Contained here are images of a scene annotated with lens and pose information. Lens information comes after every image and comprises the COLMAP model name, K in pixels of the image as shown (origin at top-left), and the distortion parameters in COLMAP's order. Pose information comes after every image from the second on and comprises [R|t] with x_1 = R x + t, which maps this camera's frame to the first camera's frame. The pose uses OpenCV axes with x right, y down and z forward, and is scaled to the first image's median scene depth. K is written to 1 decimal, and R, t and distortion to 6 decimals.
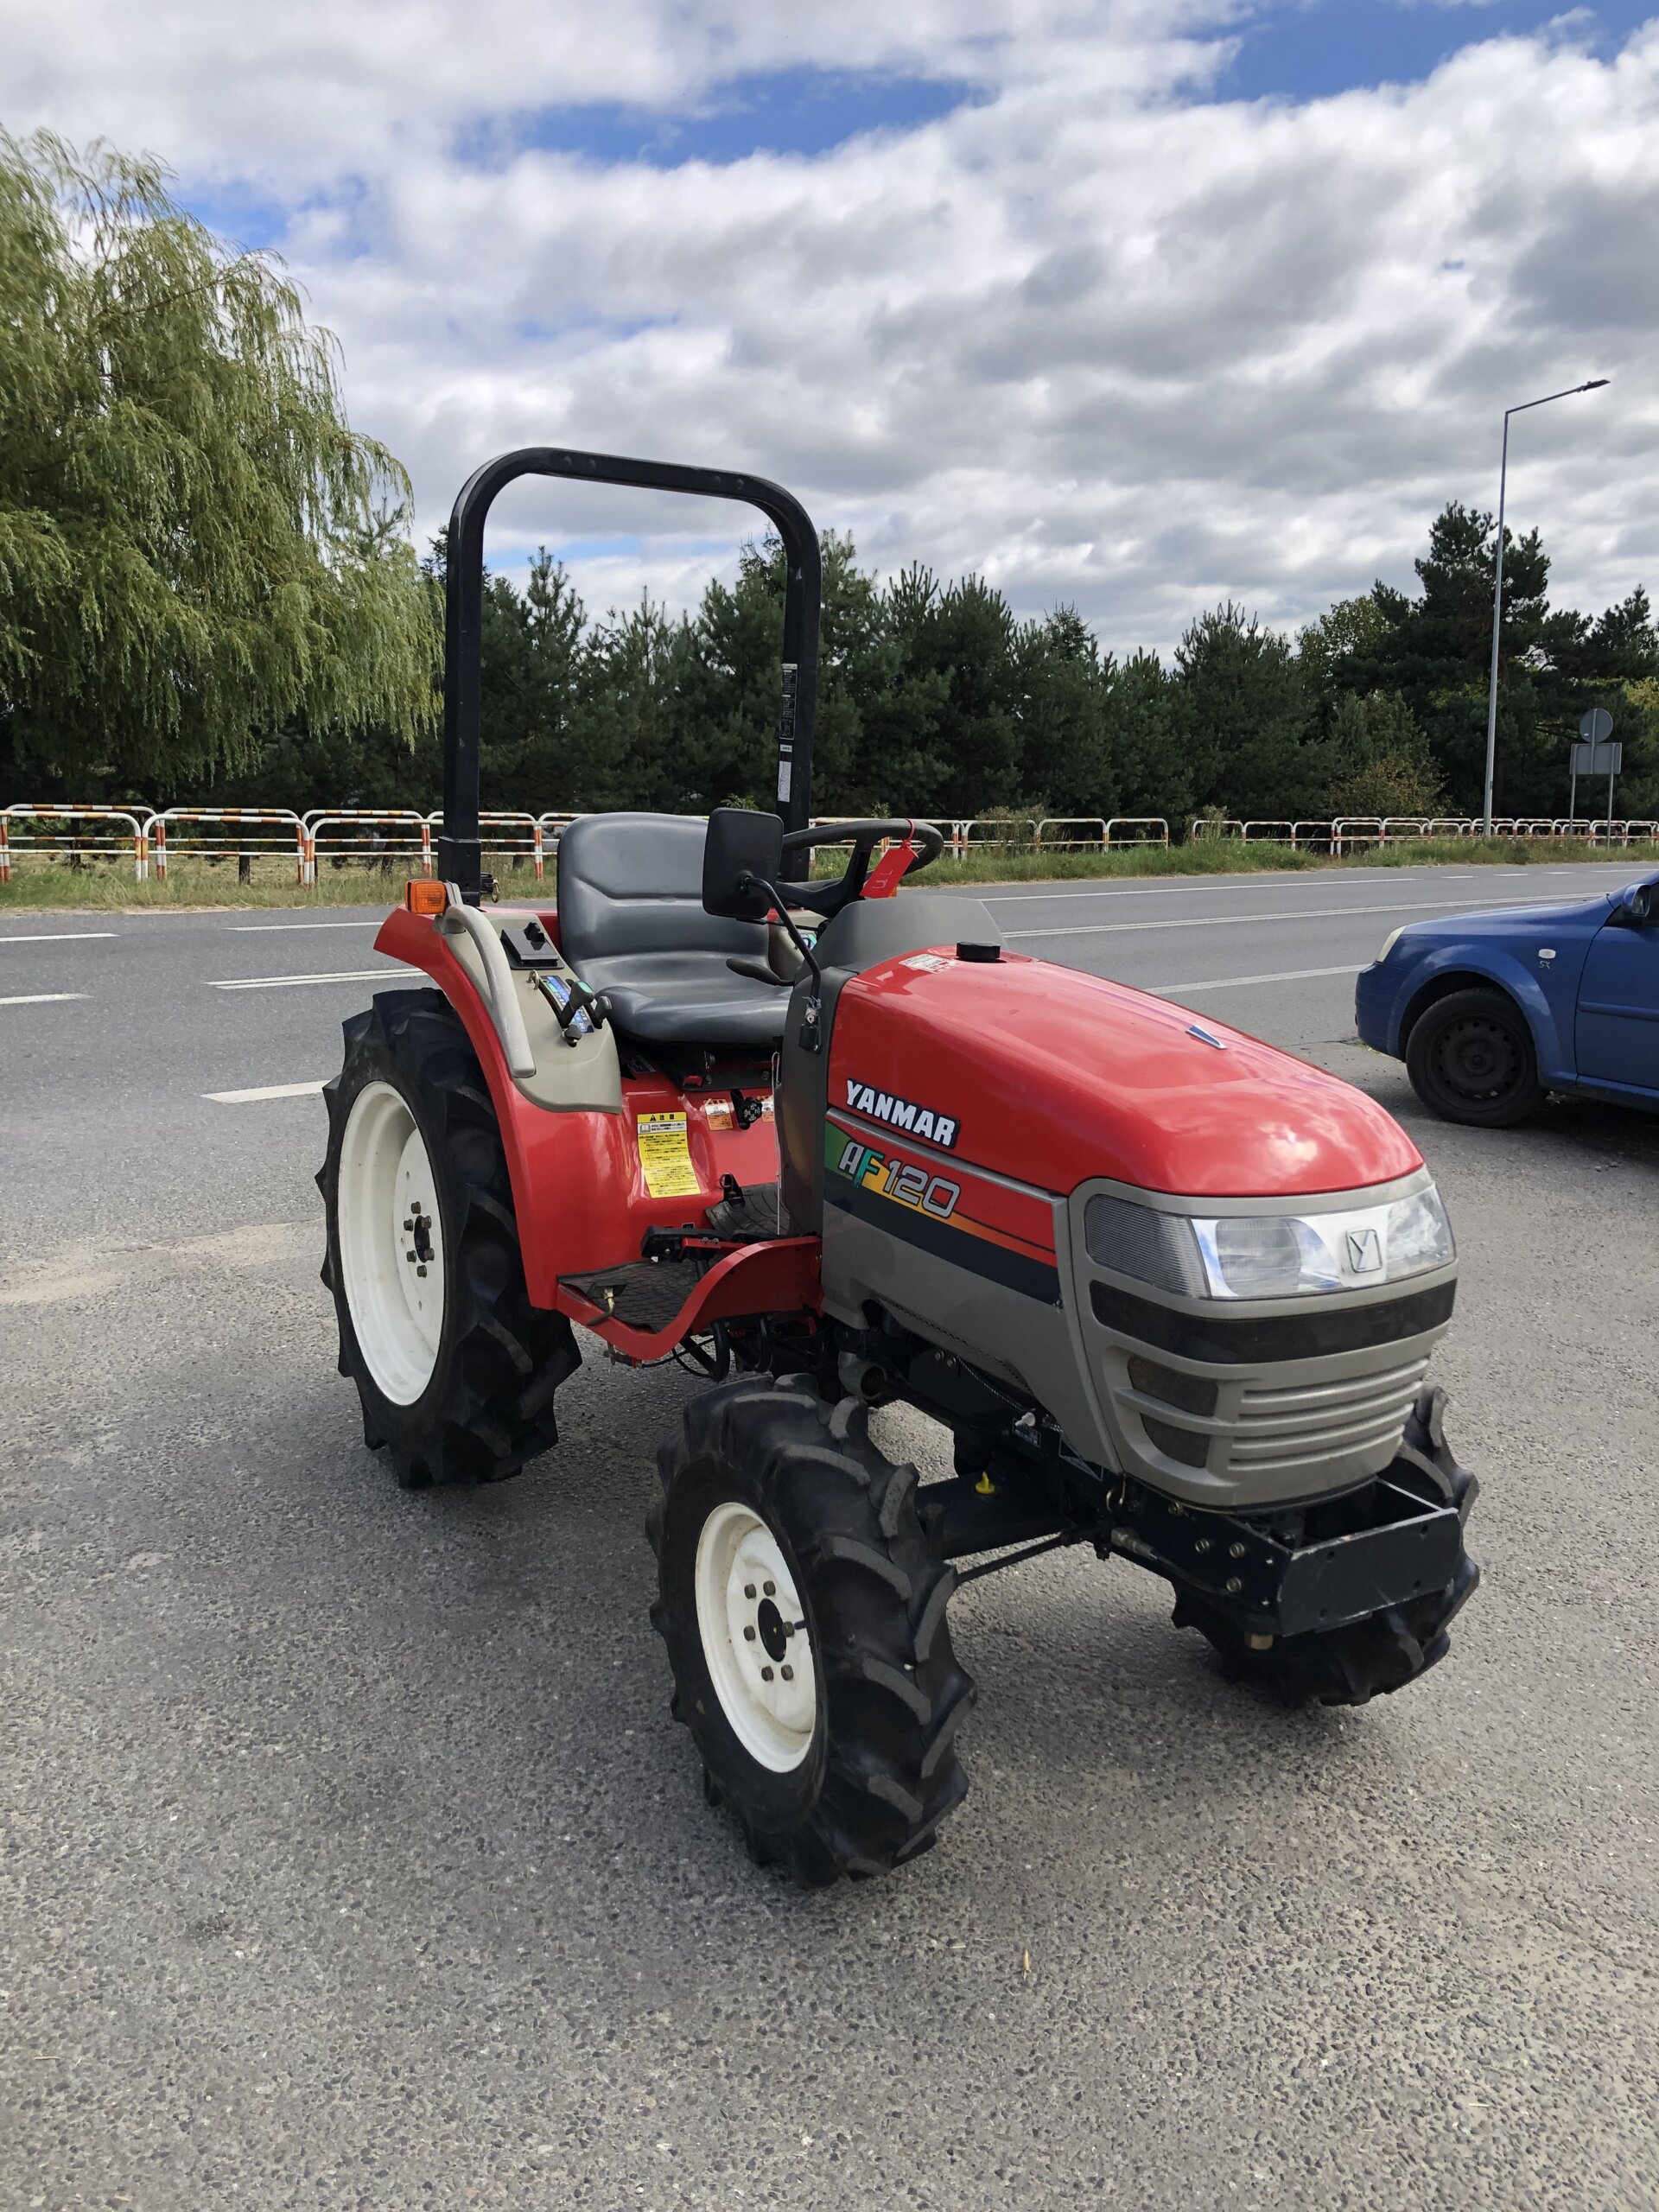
lens RADIAL K [[1856.2, 0, 829.5], [0, 1856.2, 1106.0], [0, 0, 1]] dist [0.012922, -0.001049]
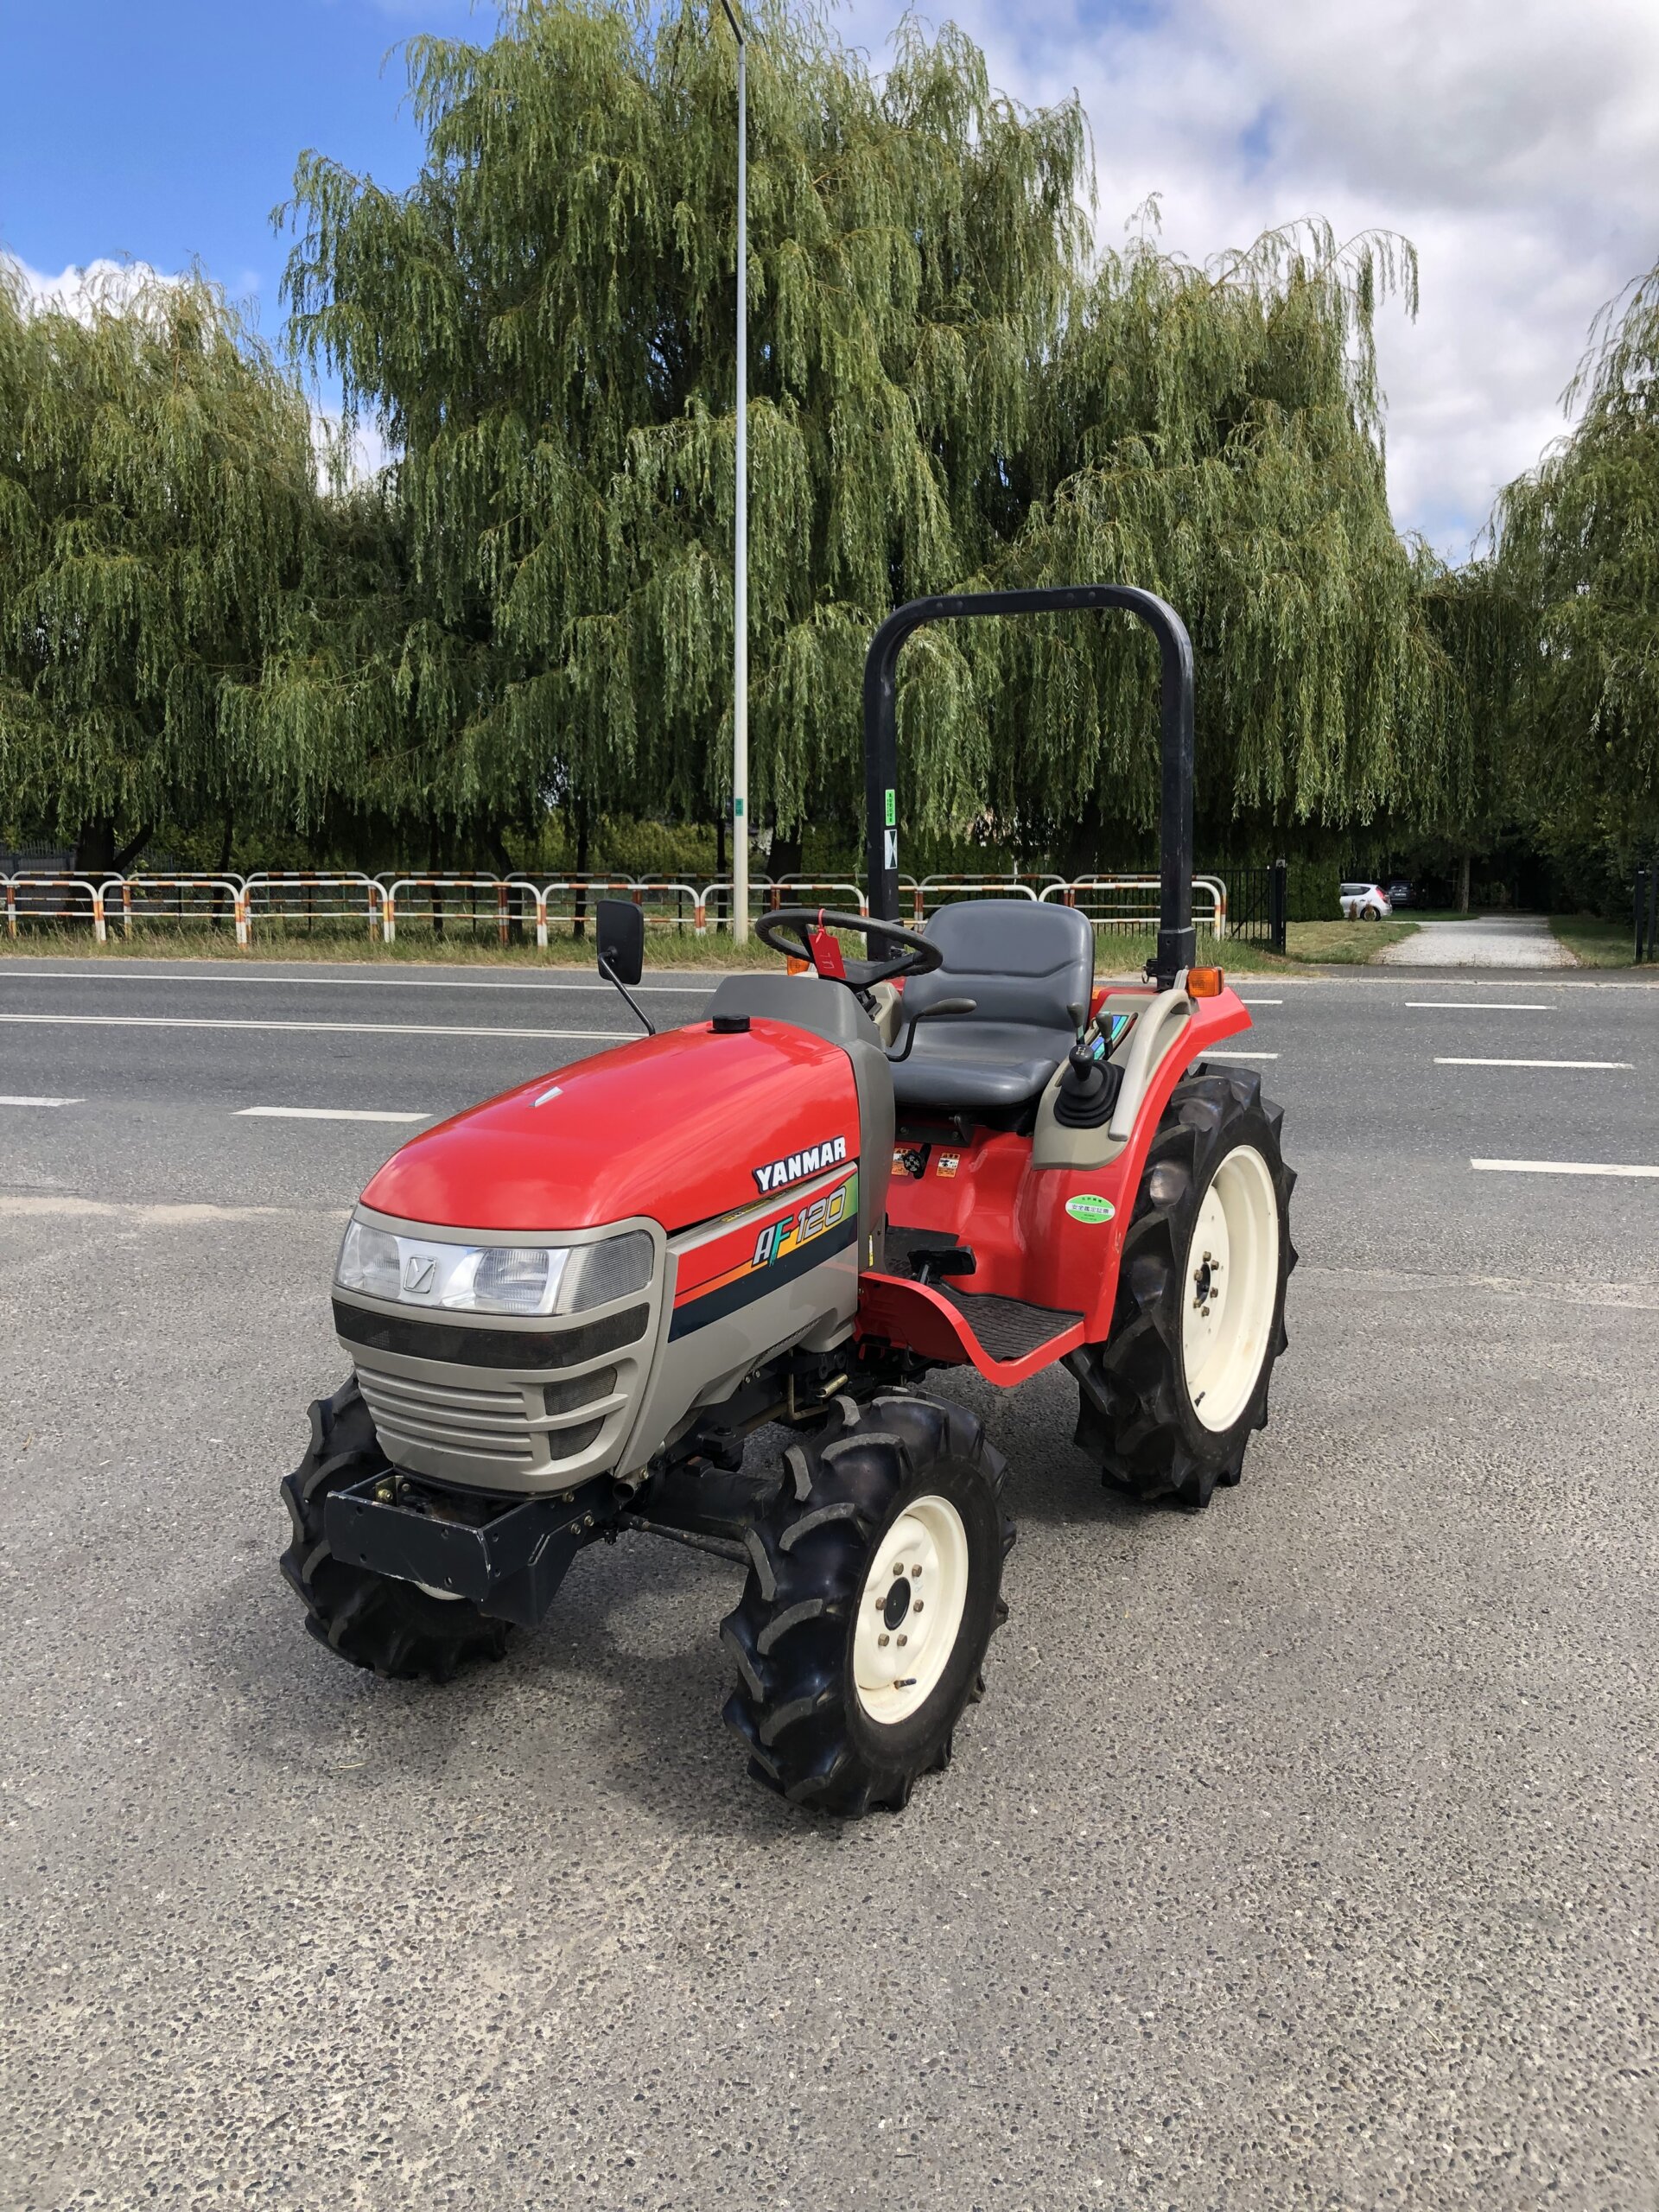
lens RADIAL K [[1838.6, 0, 829.5], [0, 1838.6, 1106.0], [0, 0, 1]] dist [0.004521, 0.002081]
pose [[0.443363, 0.107250, -0.889903, 0.172544], [-0.136491, 0.989316, 0.051229, -0.015369], [0.885889, 0.098750, 0.453265, 0.082234]]
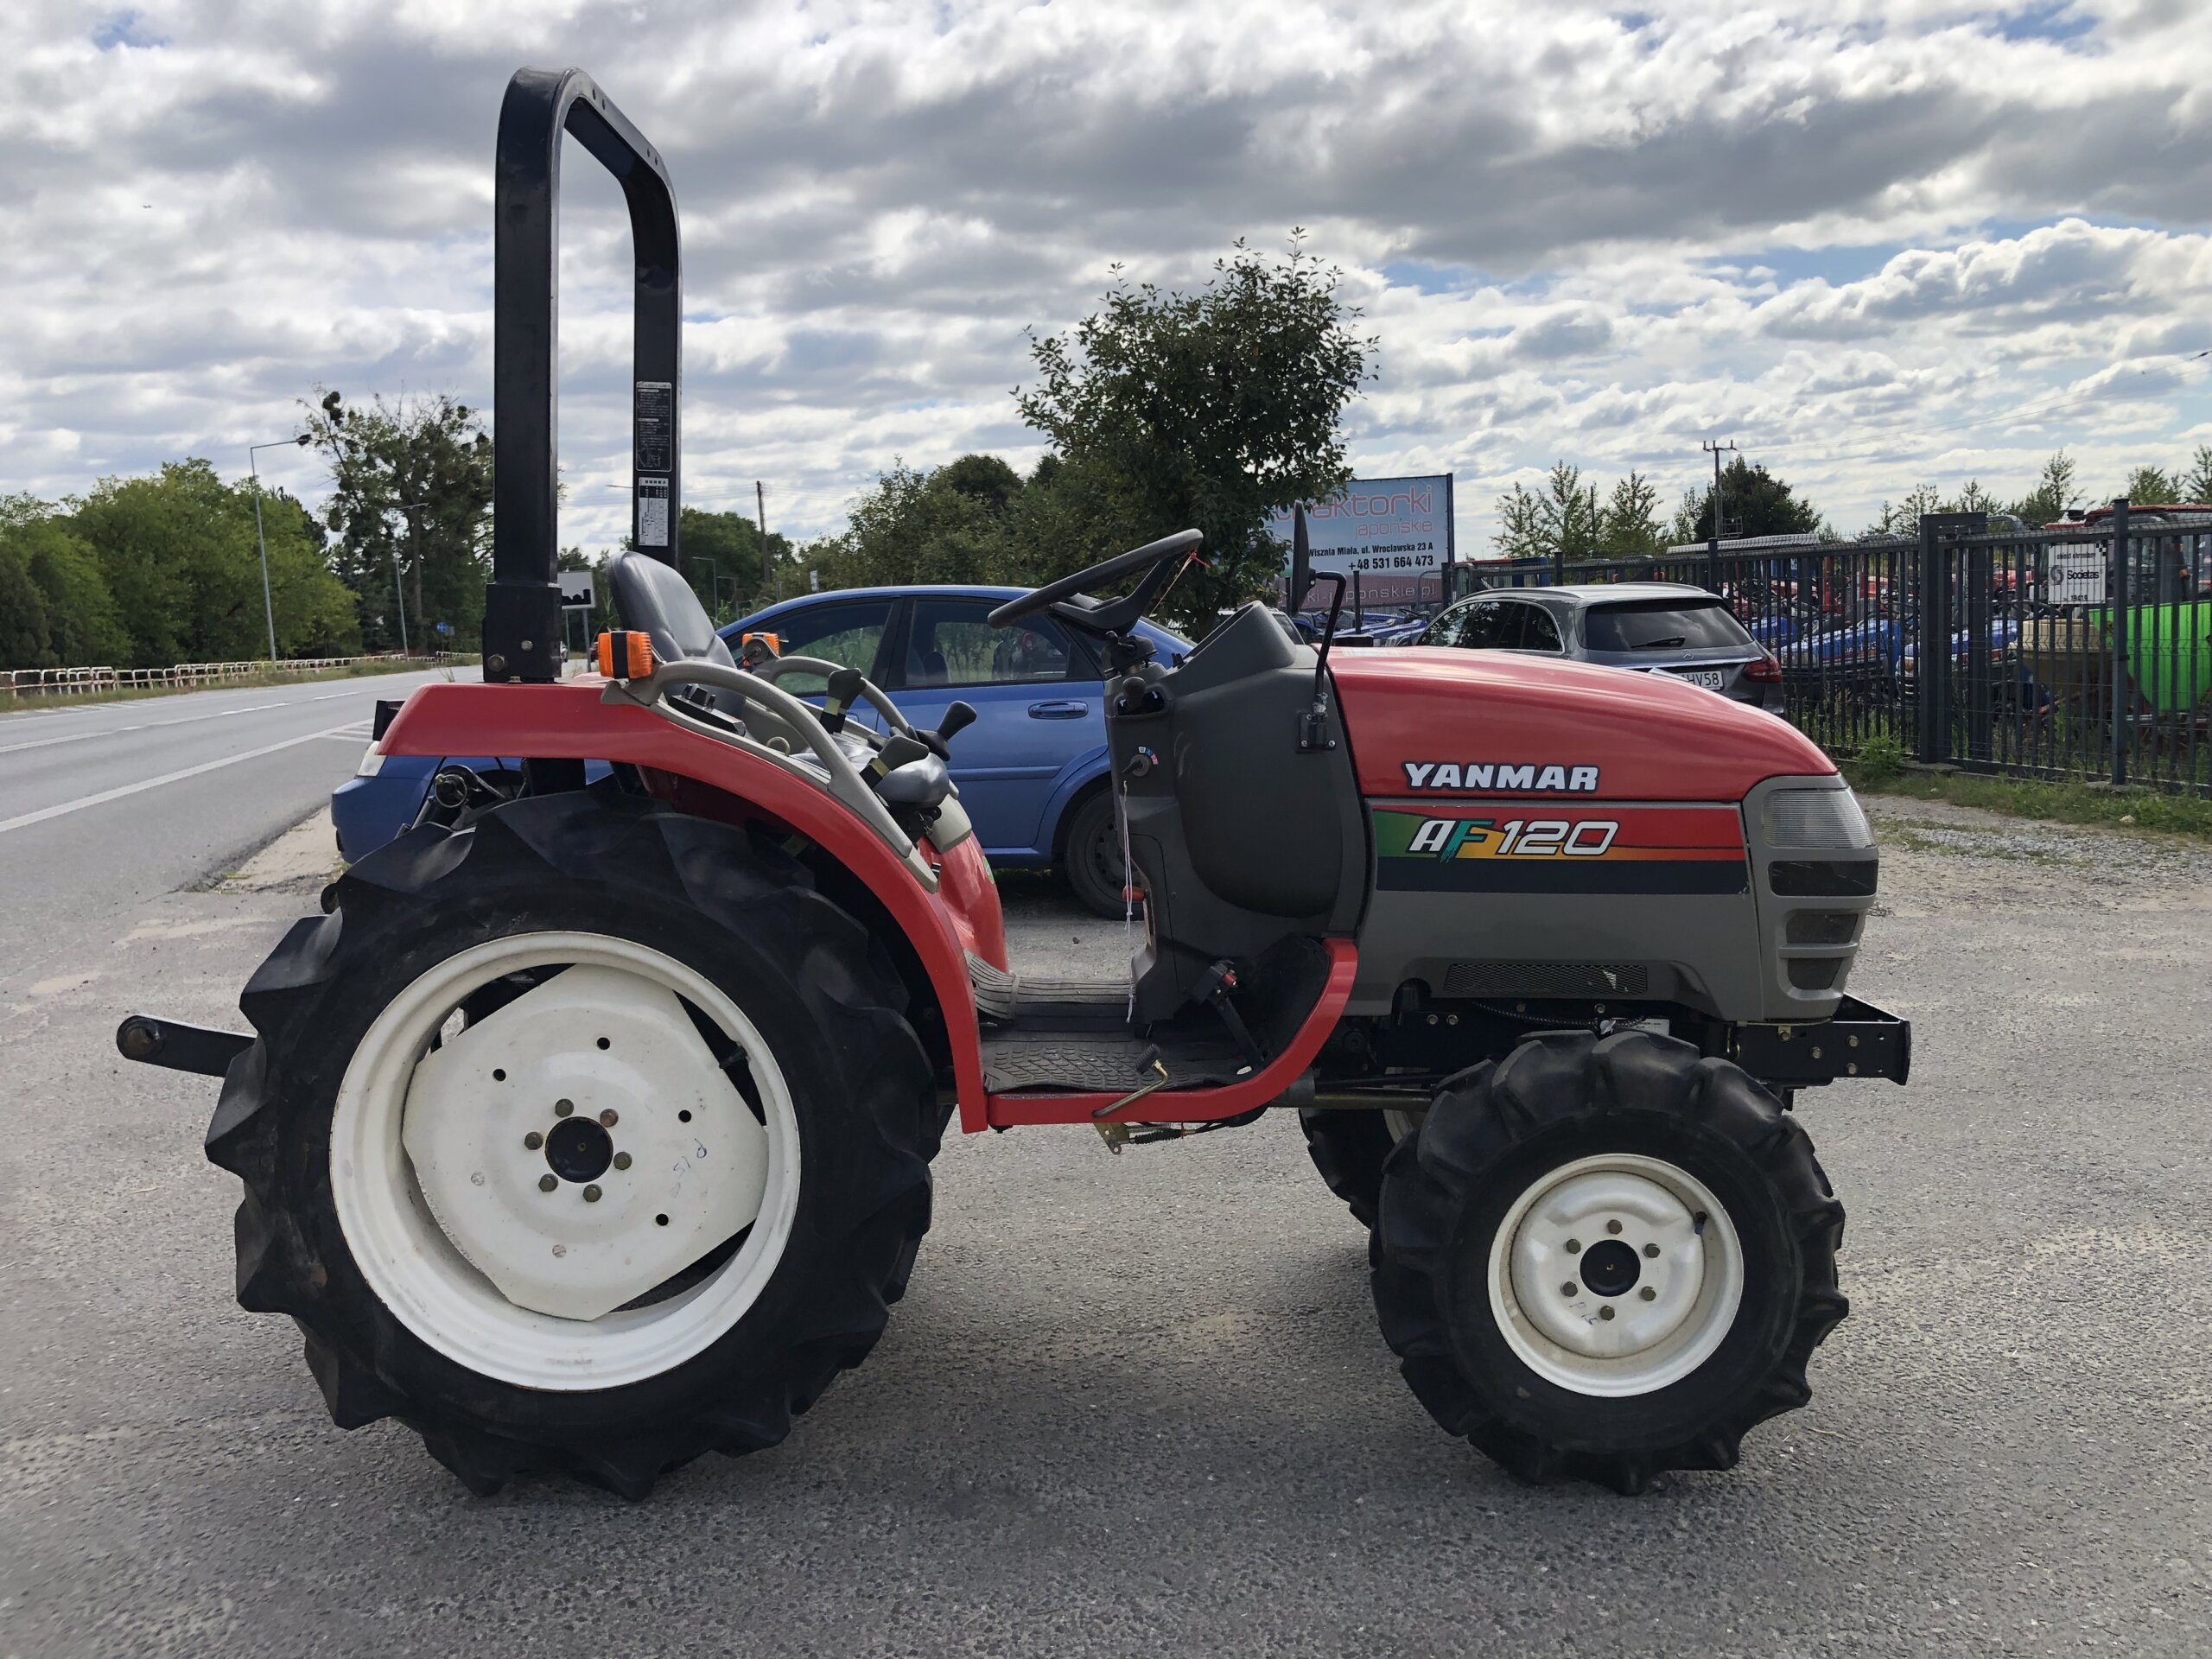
lens RADIAL K [[1838.6, 0, 1106.0], [0, 1838.6, 829.5], [0, 0, 1]] dist [0.004521, 0.002081]
pose [[0.513233, -0.132118, 0.848019, -0.136213], [0.190146, 0.981029, 0.037761, -0.006996], [-0.836921, 0.141867, 0.528619, 0.087586]]
